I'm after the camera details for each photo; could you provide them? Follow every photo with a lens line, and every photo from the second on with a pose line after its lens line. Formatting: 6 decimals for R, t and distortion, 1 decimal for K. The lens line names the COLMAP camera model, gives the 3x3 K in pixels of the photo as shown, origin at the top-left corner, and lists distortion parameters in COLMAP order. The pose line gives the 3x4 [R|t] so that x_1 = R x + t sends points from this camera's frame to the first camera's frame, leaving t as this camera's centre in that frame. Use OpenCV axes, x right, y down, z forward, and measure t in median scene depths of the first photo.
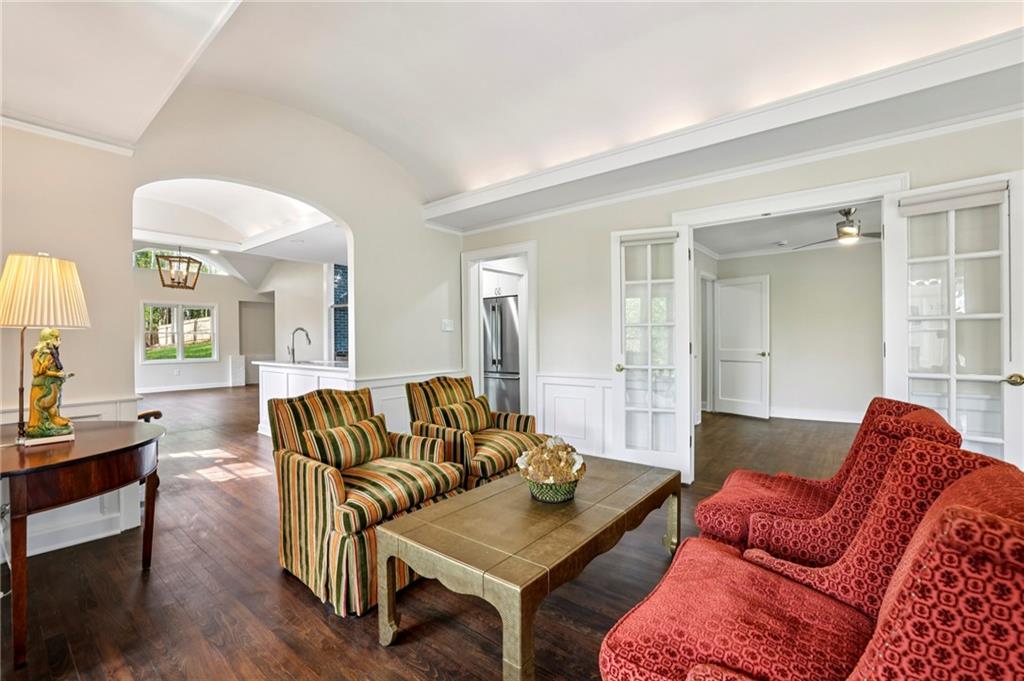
lens RADIAL K [[430.7, 0, 504.6], [0, 430.7, 342.0], [0, 0, 1]] dist [-0.001229, -0.000008]
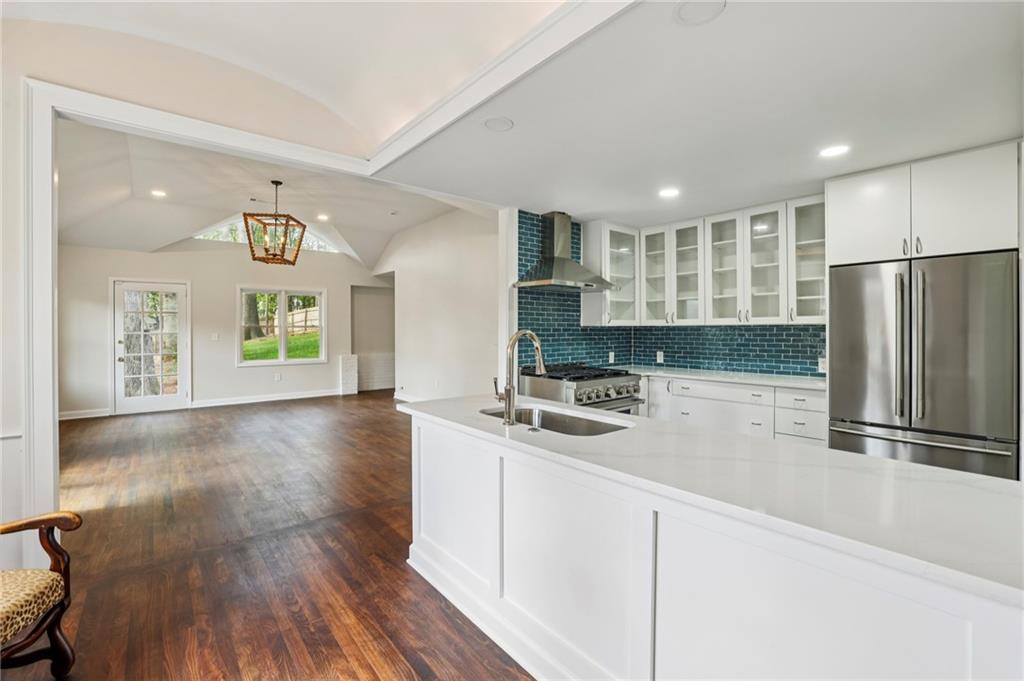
lens RADIAL K [[430.7, 0, 517.8], [0, 430.7, 332.4], [0, 0, 1]] dist [-0.001229, -0.000008]
pose [[0.985415, 0.010351, -0.169852, -0.191932], [-0.010087, 0.999946, 0.002419, -0.015140], [0.169868, -0.000671, 0.985467, 0.290074]]
